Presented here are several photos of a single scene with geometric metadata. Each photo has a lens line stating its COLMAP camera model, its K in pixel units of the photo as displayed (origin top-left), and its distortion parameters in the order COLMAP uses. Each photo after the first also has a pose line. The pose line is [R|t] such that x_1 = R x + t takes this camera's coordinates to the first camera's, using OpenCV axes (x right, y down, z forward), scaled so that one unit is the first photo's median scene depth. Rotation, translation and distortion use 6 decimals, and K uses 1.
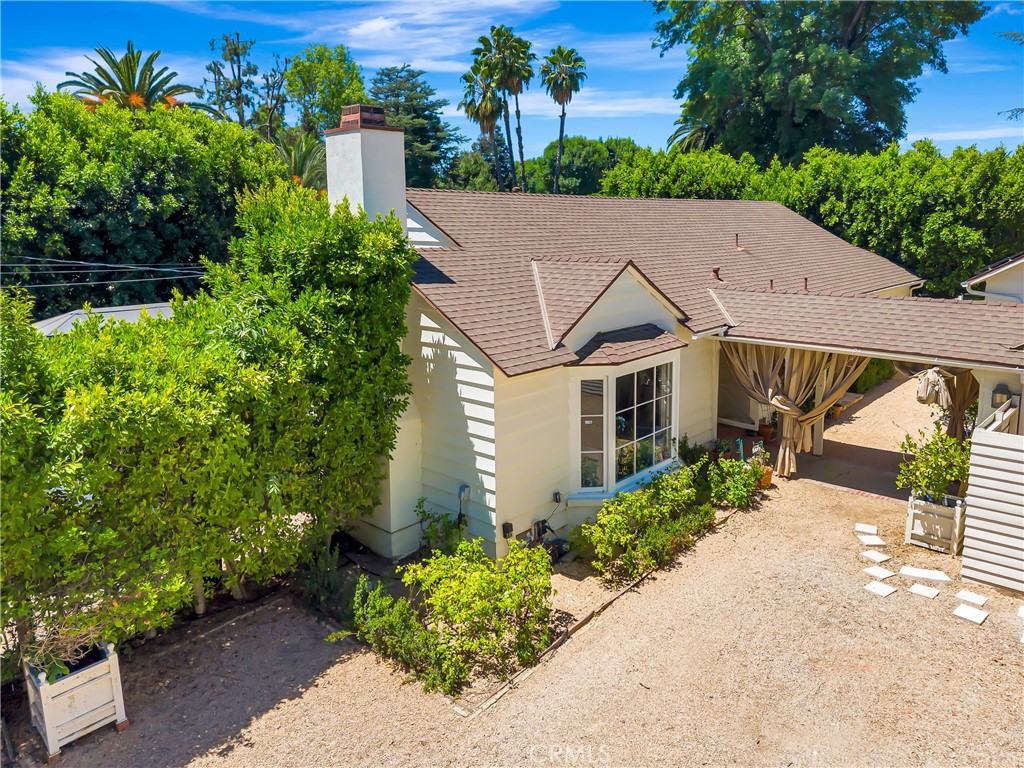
lens RADIAL K [[717.4, 0, 507.5], [0, 717.4, 332.4], [0, 0, 1]] dist [0.054328, -0.073756]
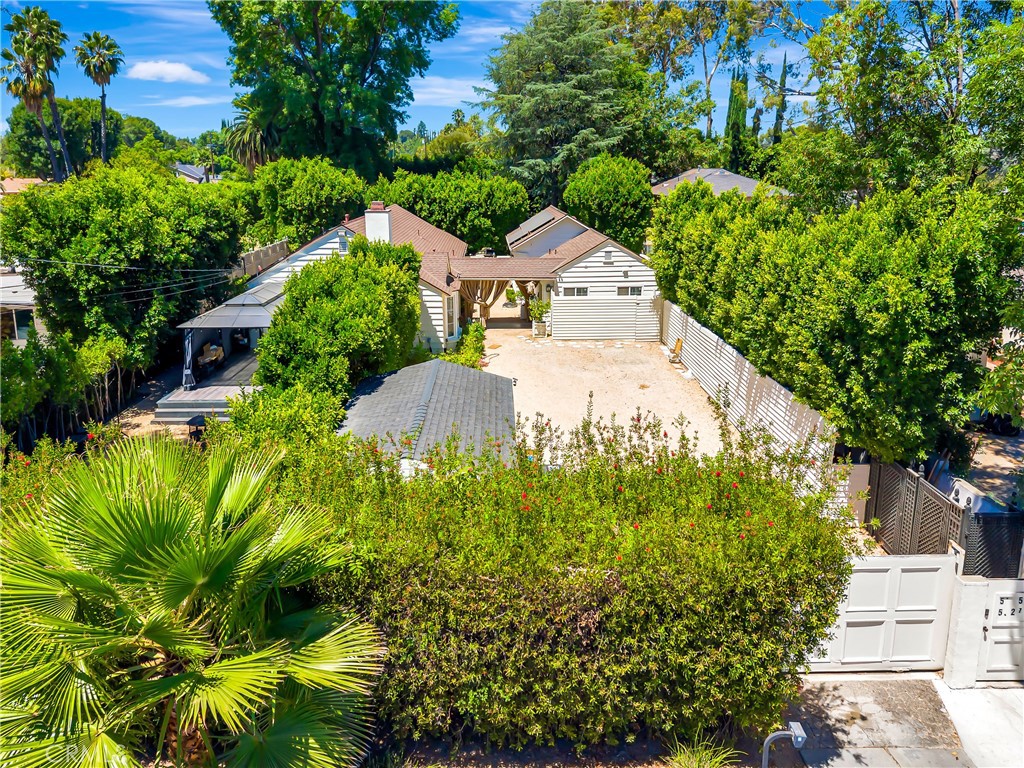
lens RADIAL K [[717.4, 0, 507.5], [0, 717.4, 332.4], [0, 0, 1]] dist [0.054328, -0.073756]
pose [[0.719124, -0.146228, 0.679322, -1.535283], [0.097477, 0.989170, 0.109735, -0.076978], [-0.688011, -0.012695, 0.725589, -1.104357]]
